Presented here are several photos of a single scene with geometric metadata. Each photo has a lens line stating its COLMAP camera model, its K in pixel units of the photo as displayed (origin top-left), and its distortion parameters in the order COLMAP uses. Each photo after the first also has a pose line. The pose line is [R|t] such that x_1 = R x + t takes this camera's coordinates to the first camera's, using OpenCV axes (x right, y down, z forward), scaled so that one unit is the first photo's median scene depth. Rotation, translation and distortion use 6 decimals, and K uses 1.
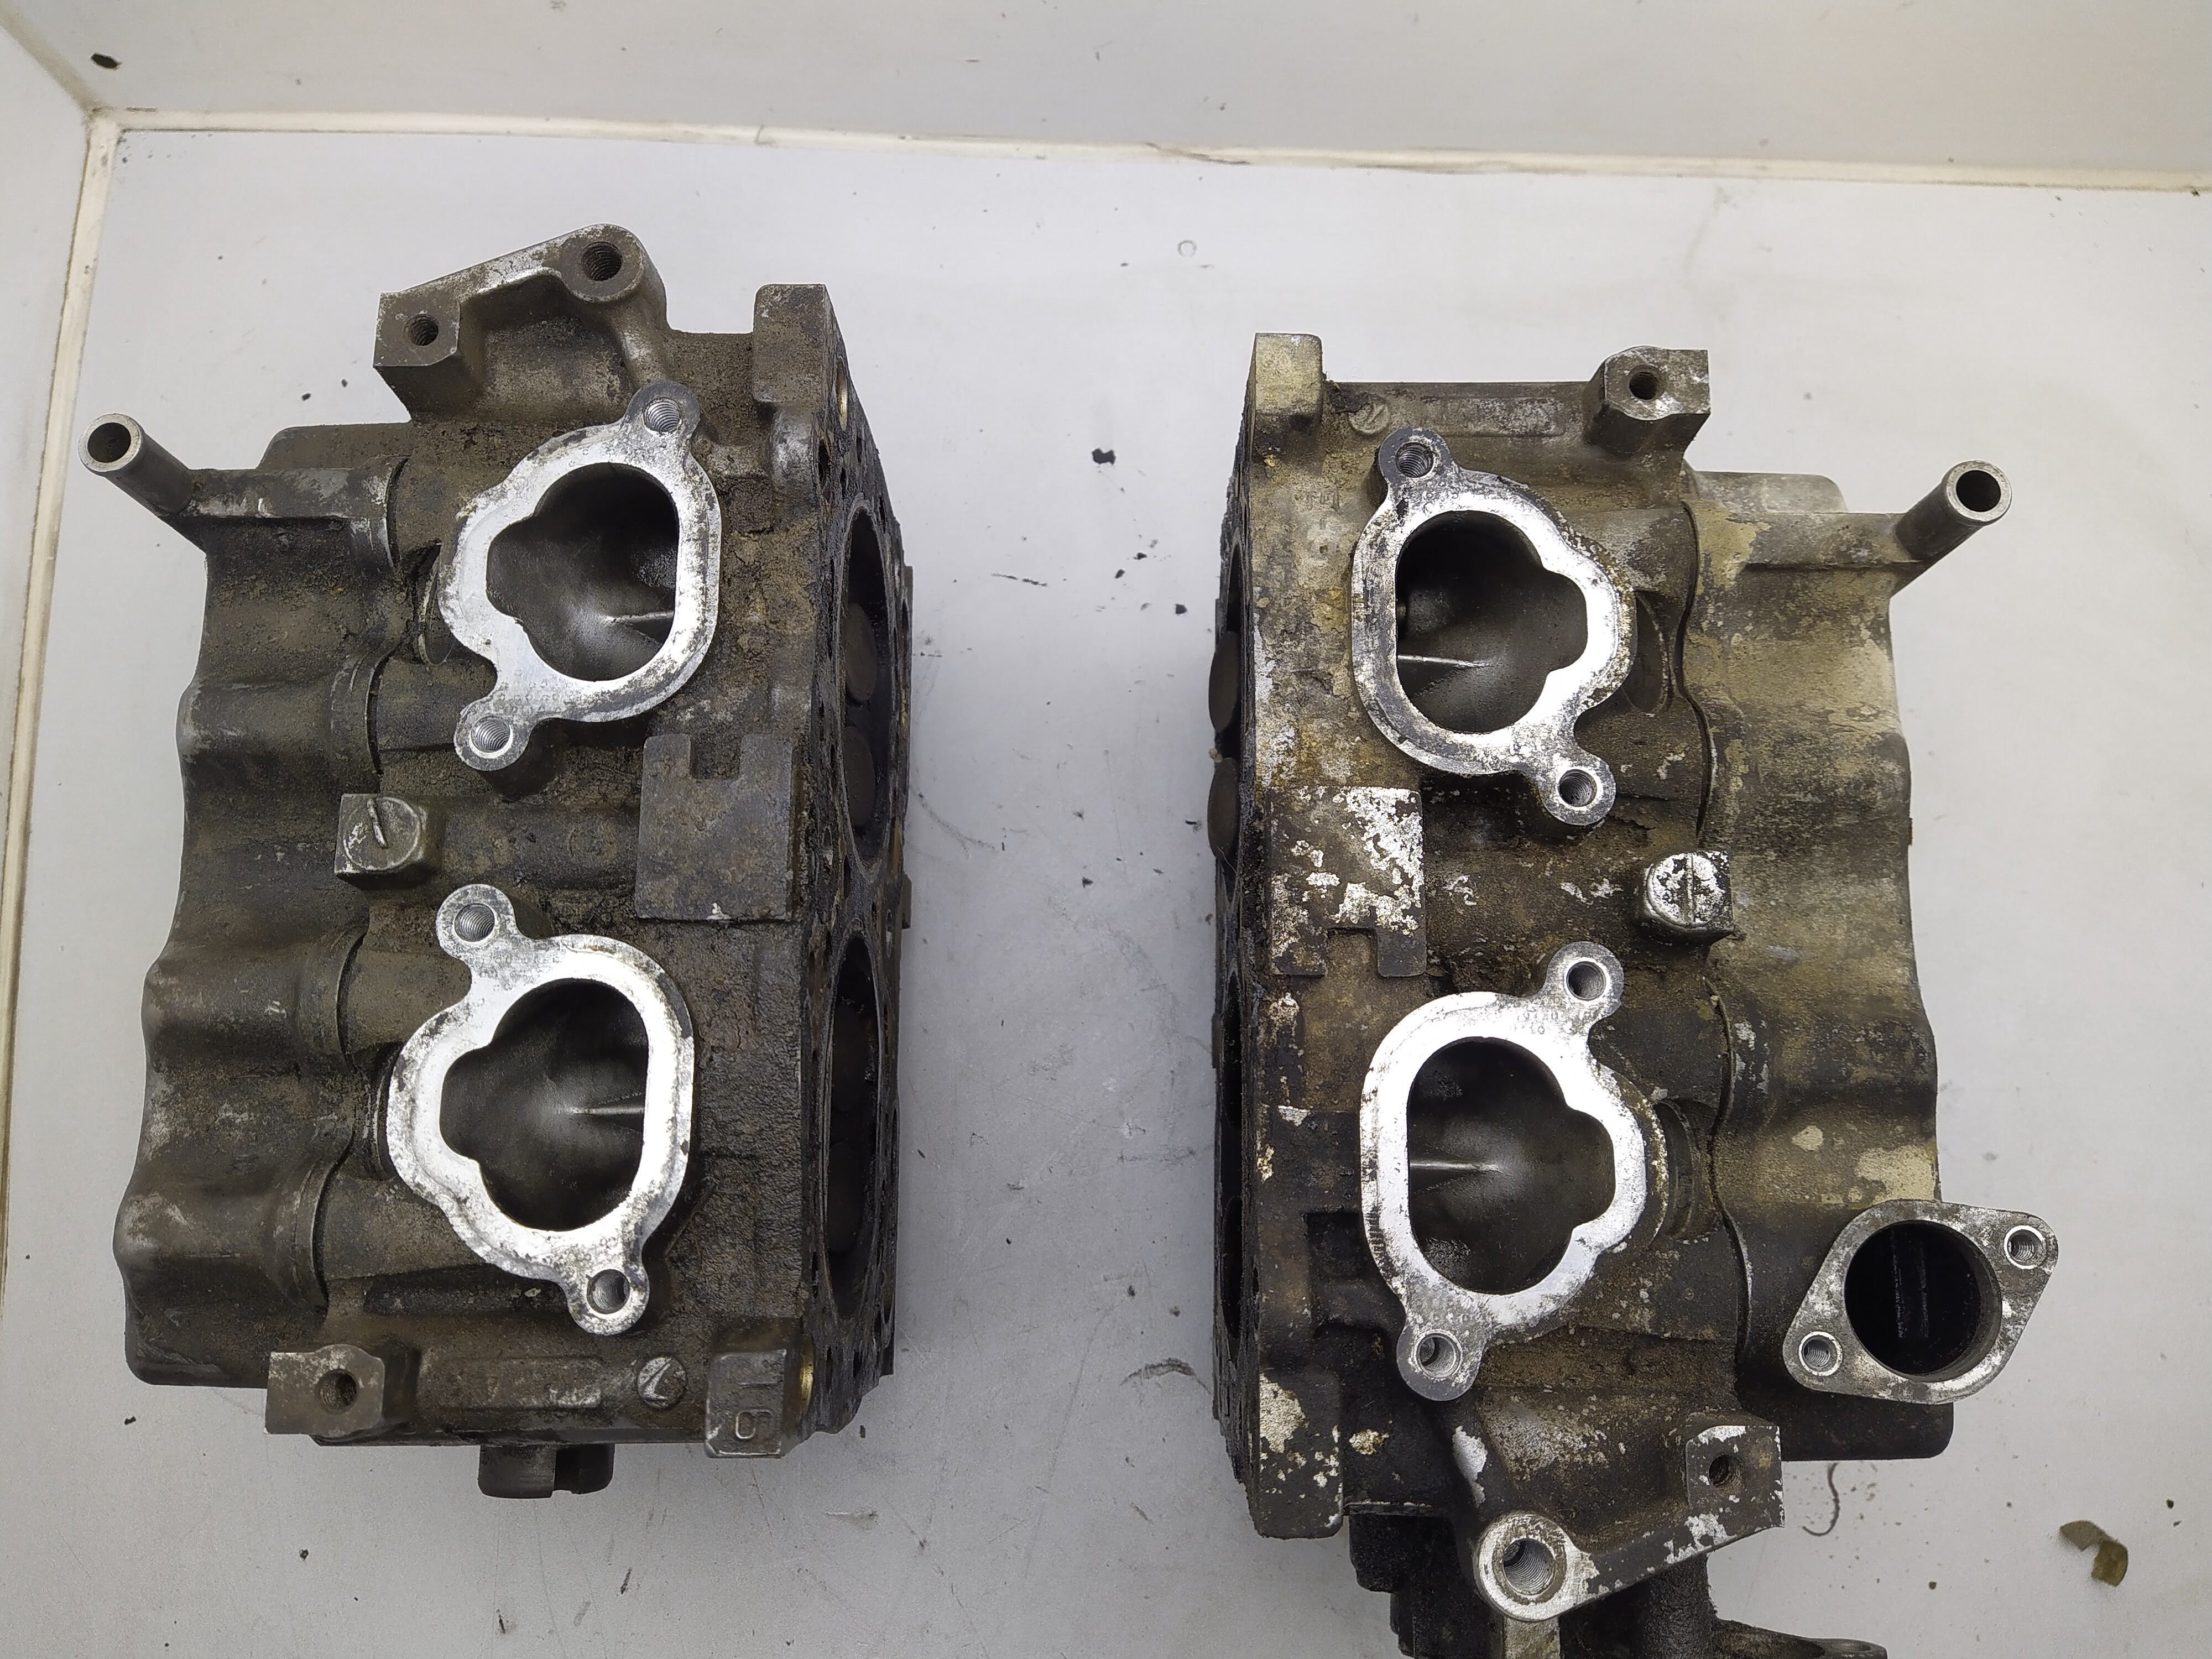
lens RADIAL K [[1640.9, 0, 1106.0], [0, 1640.9, 829.5], [0, 0, 1]] dist [0.114294, -0.175957]
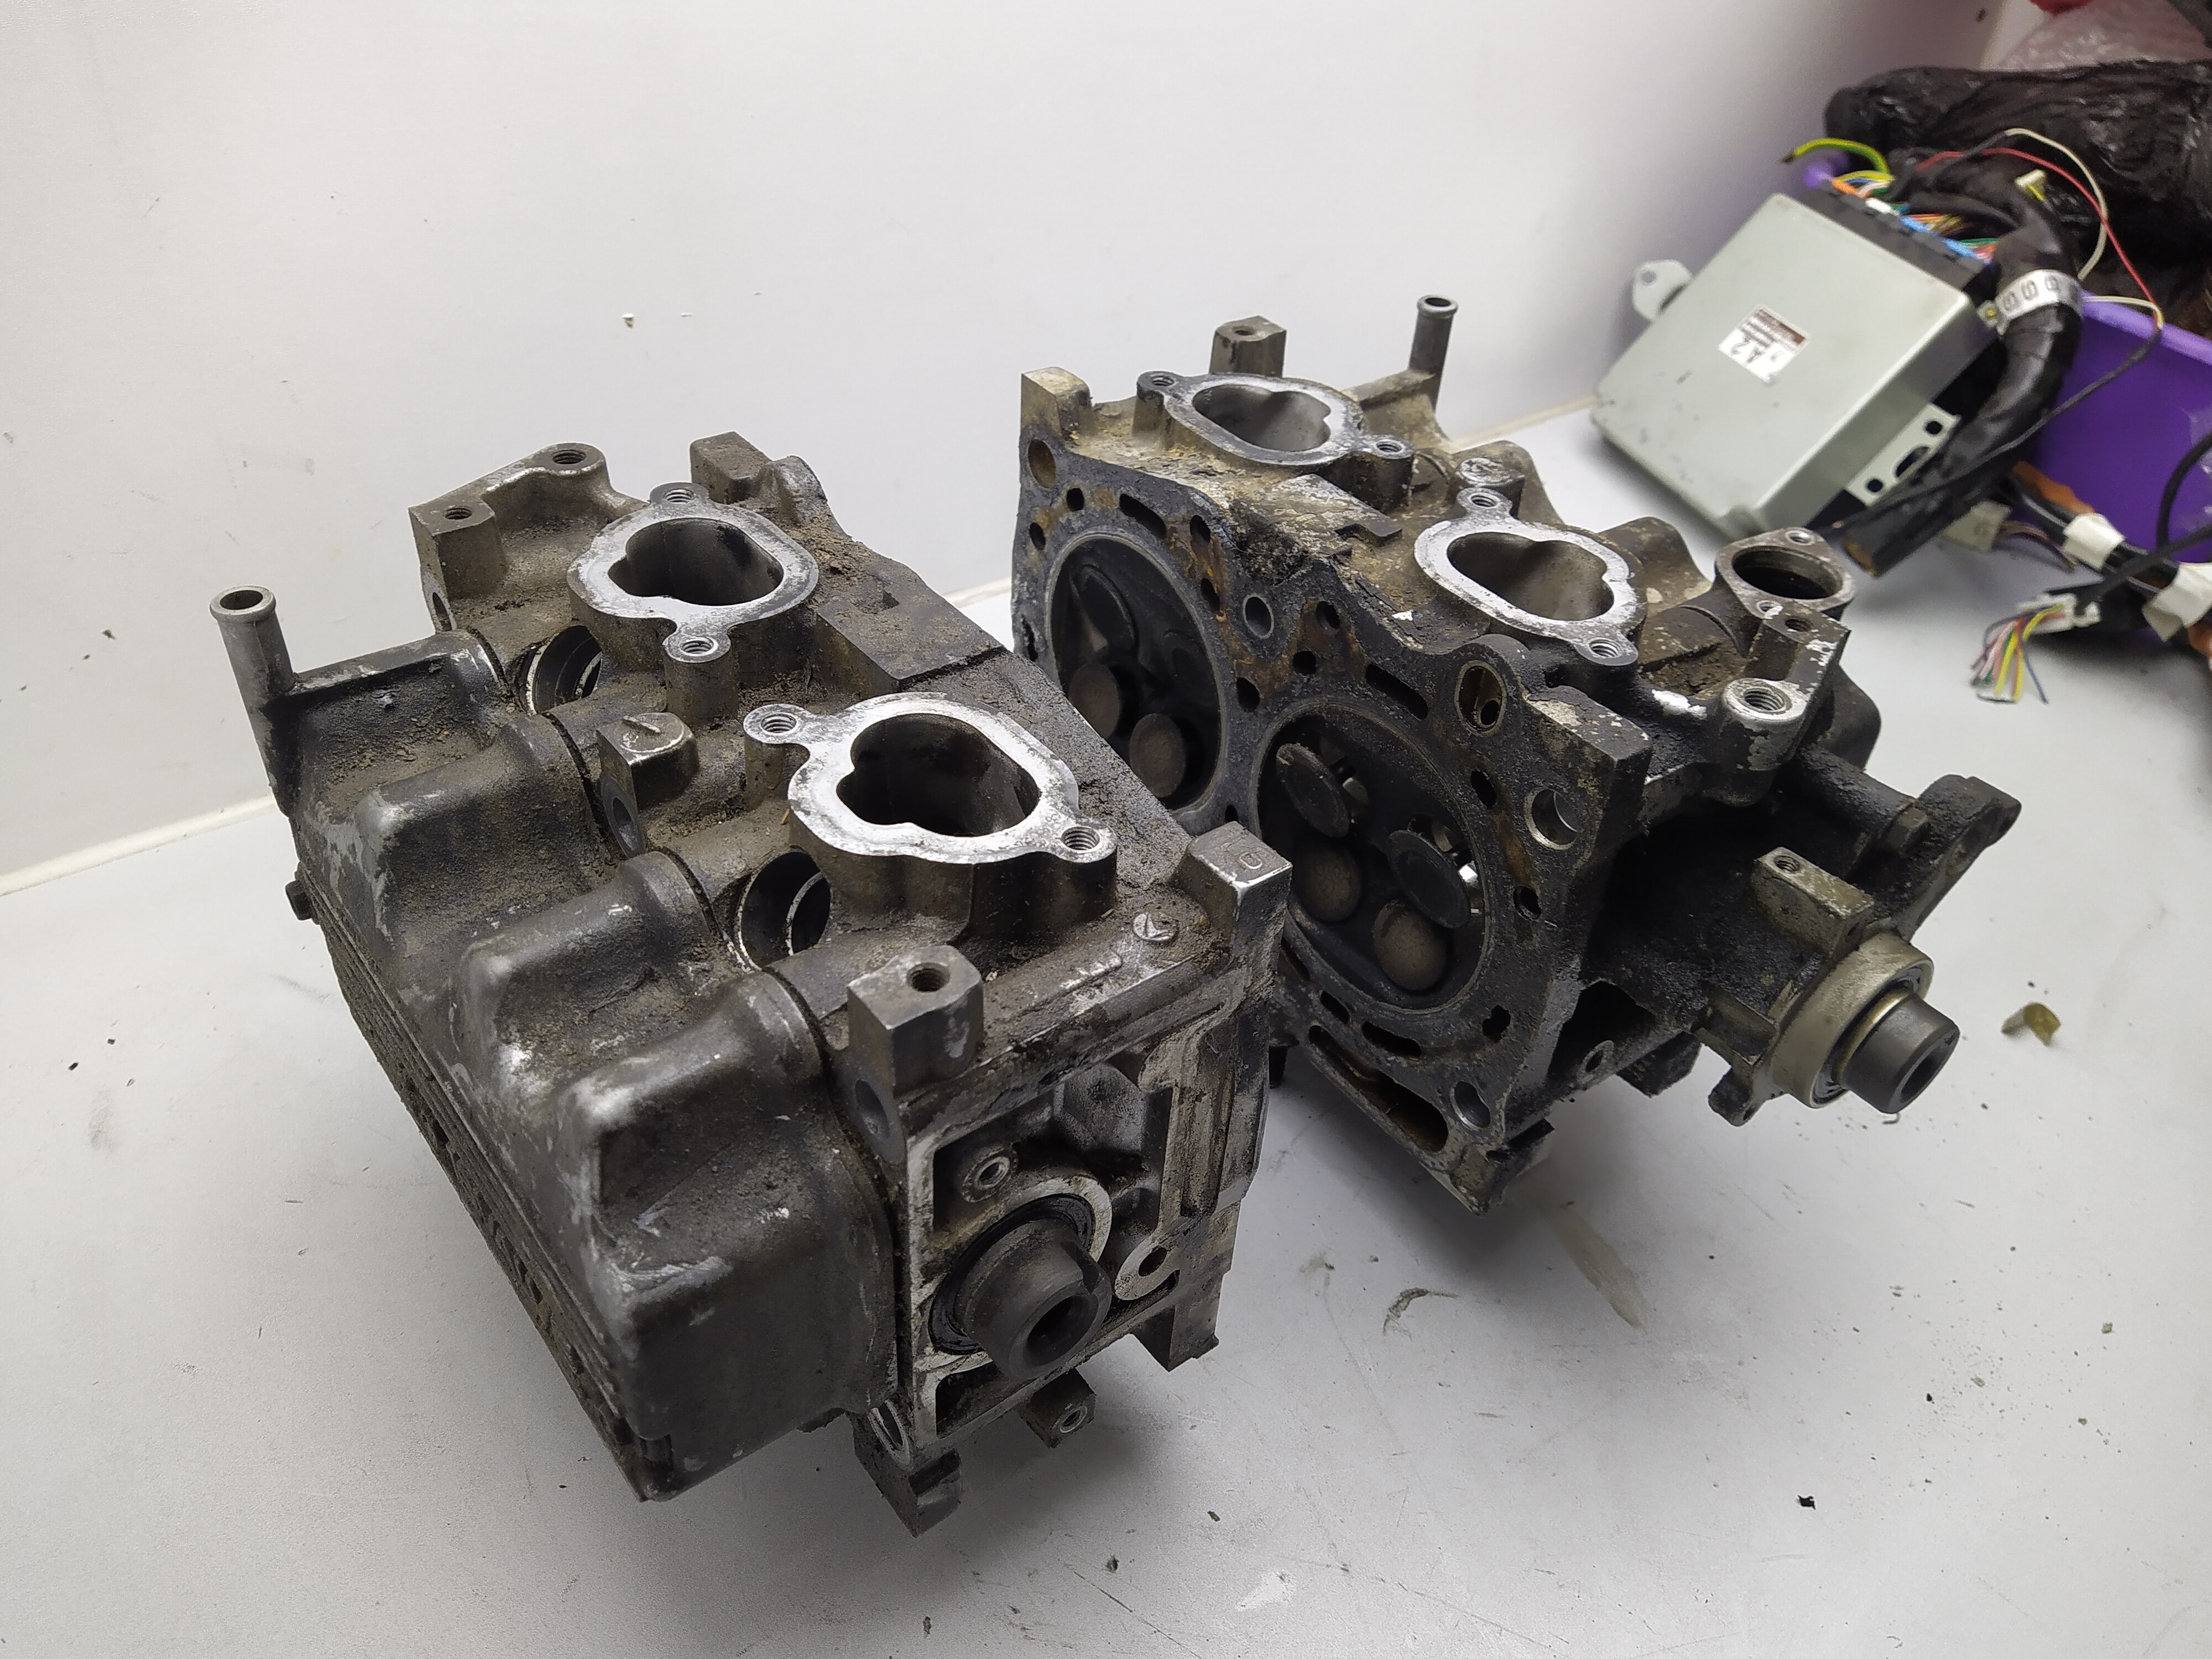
lens RADIAL K [[1639.2, 0, 1126.0], [0, 1639.2, 823.5], [0, 0, 1]] dist [0.074584, -0.082729]
pose [[0.786121, -0.346501, 0.511811, -0.758983], [0.586600, 0.679145, -0.441206, 0.704081], [-0.194716, 0.647069, 0.737148, 0.170293]]
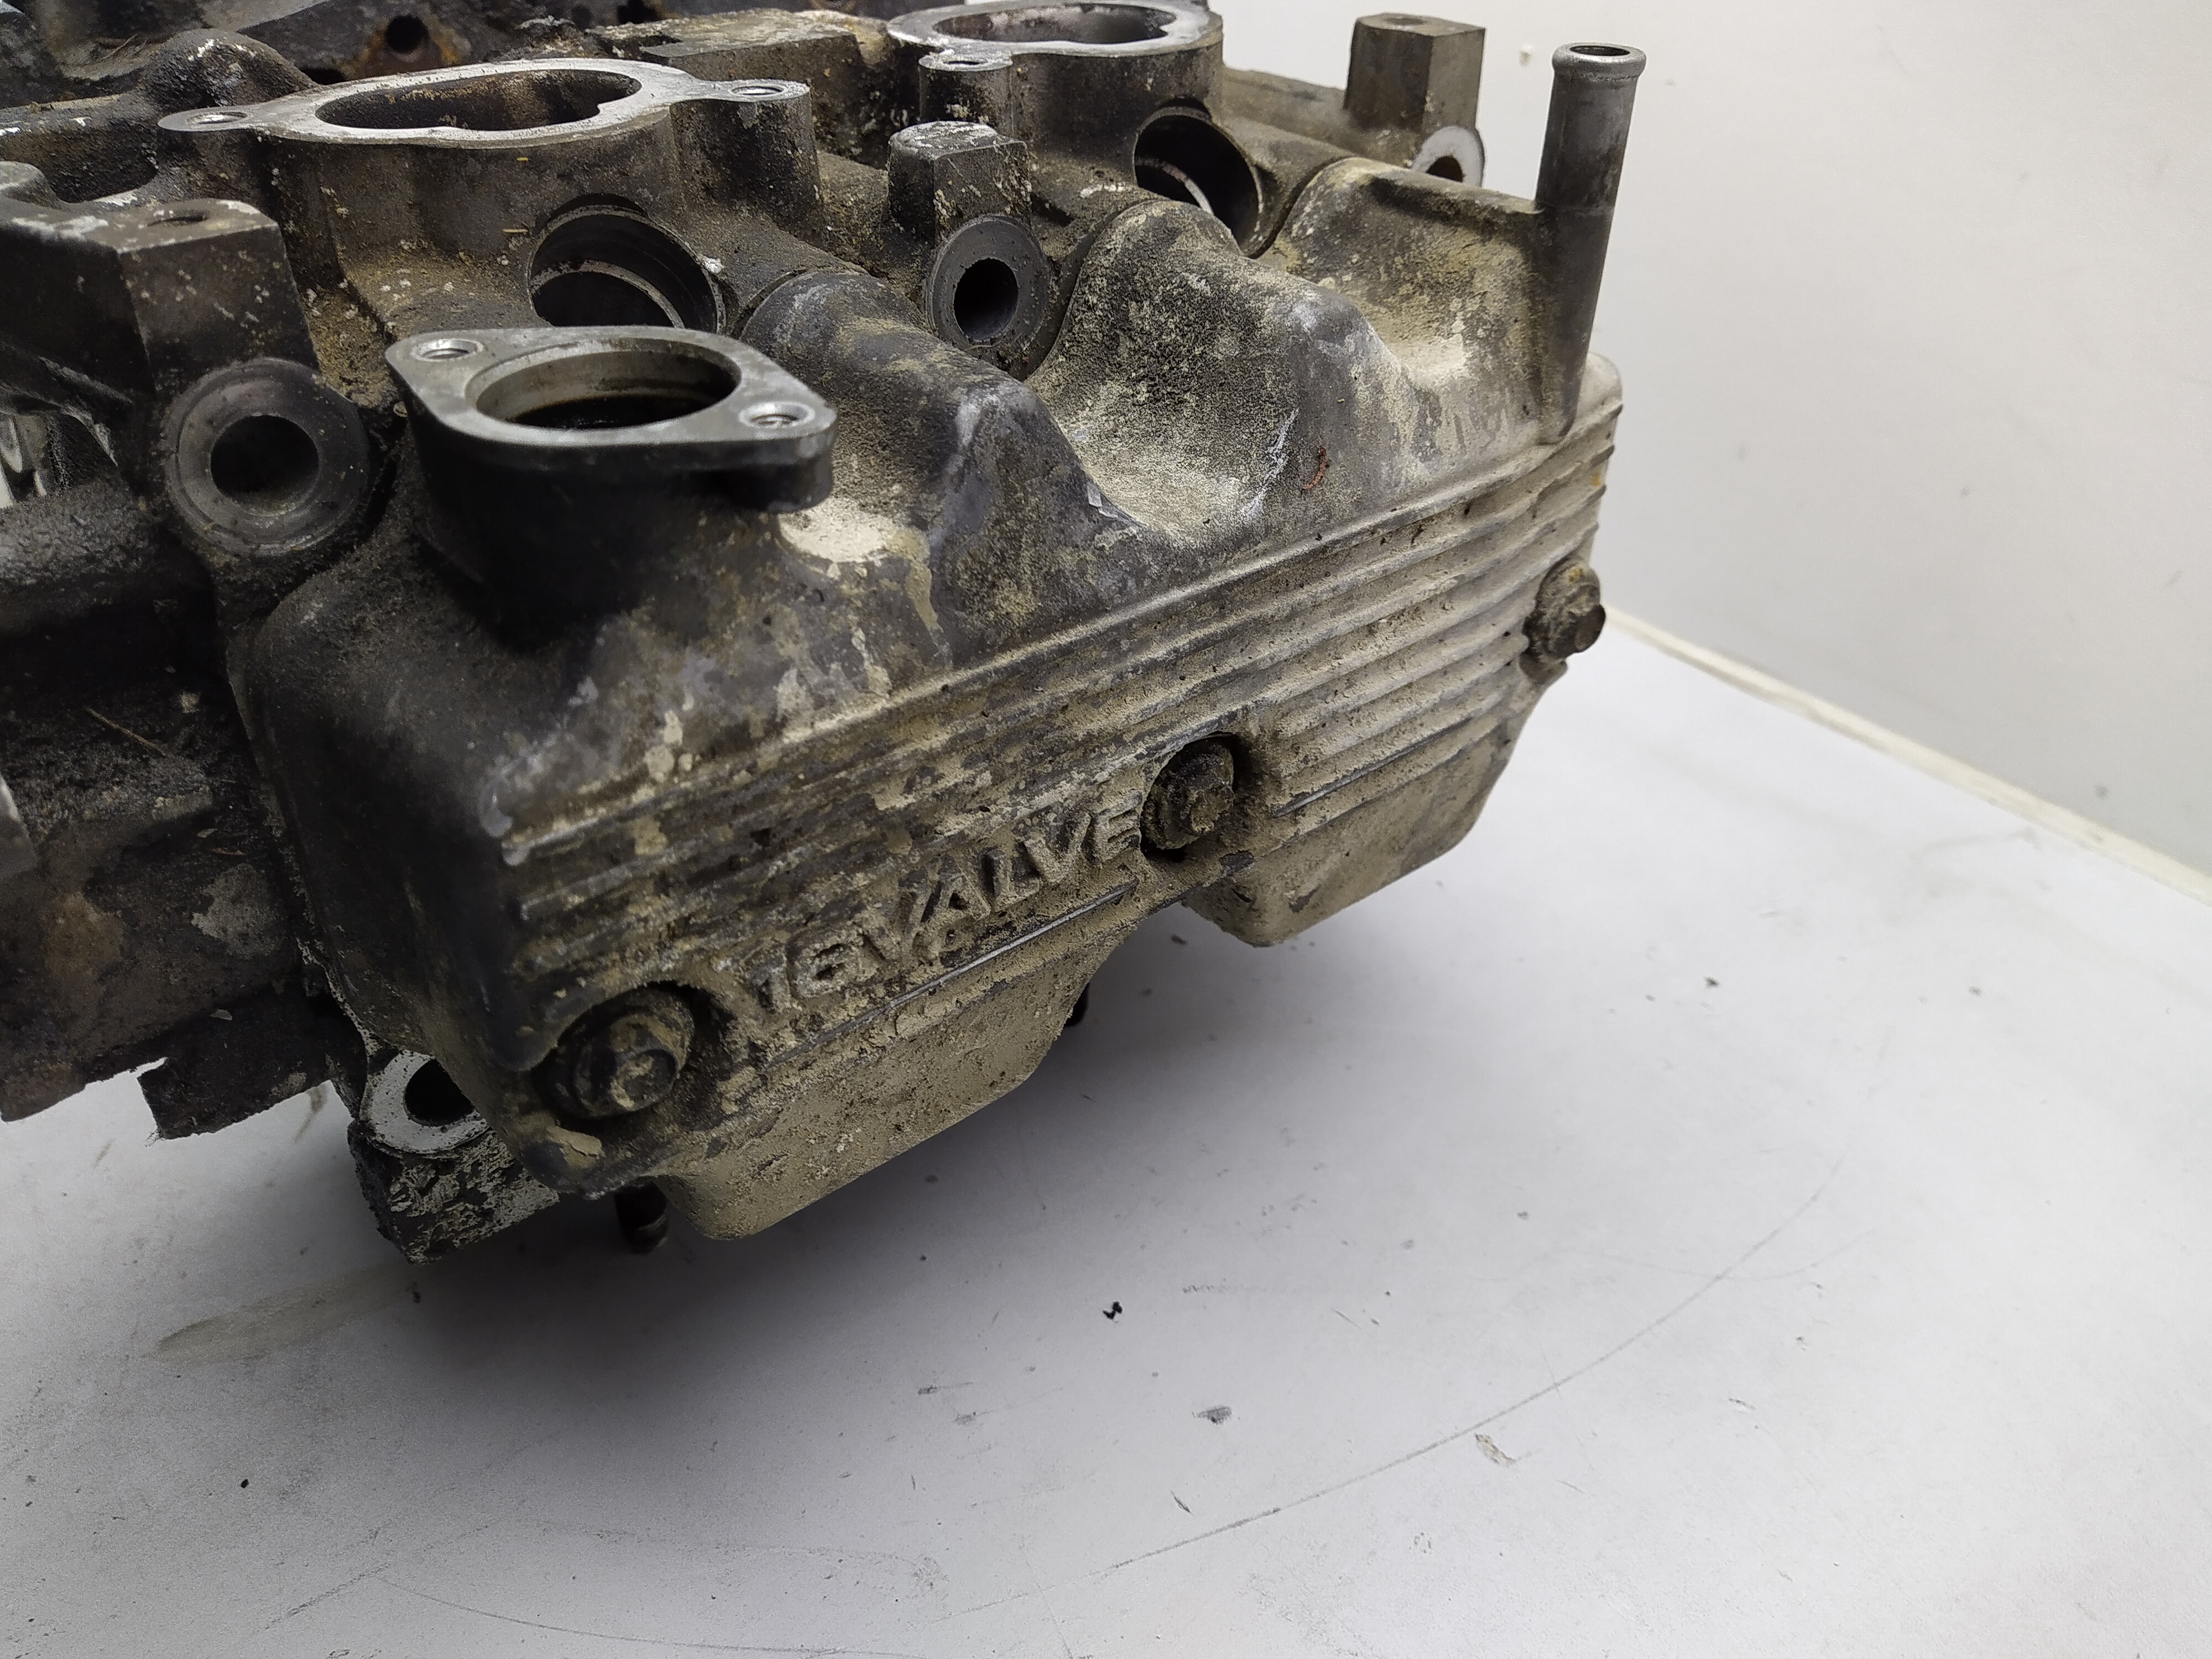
lens RADIAL K [[1673.8, 0, 1111.0], [0, 1673.8, 824.0], [0, 0, 1]] dist [0.094294, -0.158753]
pose [[0.651209, 0.451445, -0.610020, 0.996020], [-0.746172, 0.527478, -0.406195, 0.453476], [0.138398, 0.719698, 0.680354, 0.694008]]
